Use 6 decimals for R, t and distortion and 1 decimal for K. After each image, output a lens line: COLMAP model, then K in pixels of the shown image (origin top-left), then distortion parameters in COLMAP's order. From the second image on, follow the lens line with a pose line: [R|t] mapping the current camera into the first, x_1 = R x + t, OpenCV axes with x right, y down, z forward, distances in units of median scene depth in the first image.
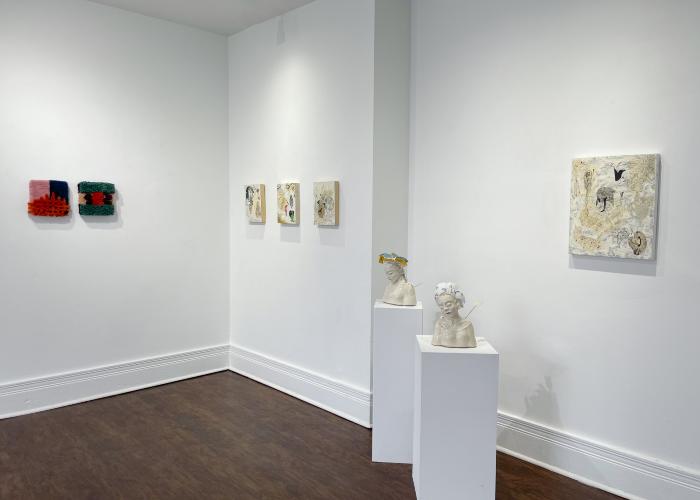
lens RADIAL K [[548.3, 0, 357.3], [0, 548.3, 249.2], [0, 0, 1]] dist [0.074499, -0.117306]
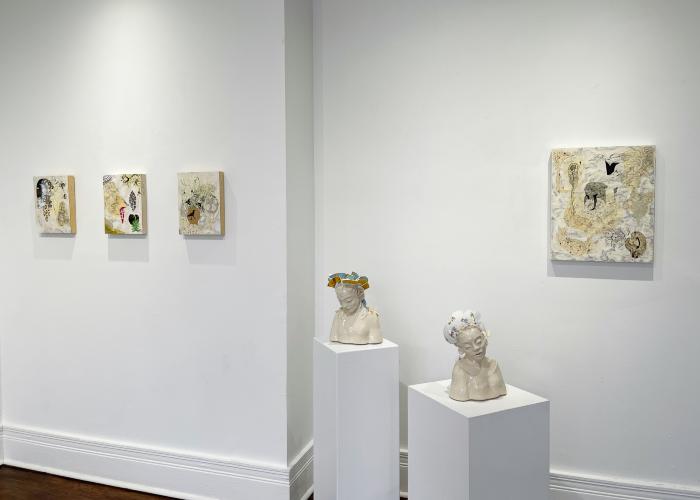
lens RADIAL K [[527.6, 0, 351.6], [0, 527.6, 232.5], [0, 0, 1]] dist [0.063086, -0.071928]
pose [[0.877449, -0.032627, 0.478559, -0.282571], [0.047640, 0.998679, -0.019262, -0.033198], [-0.477298, 0.039699, 0.877844, 0.429175]]
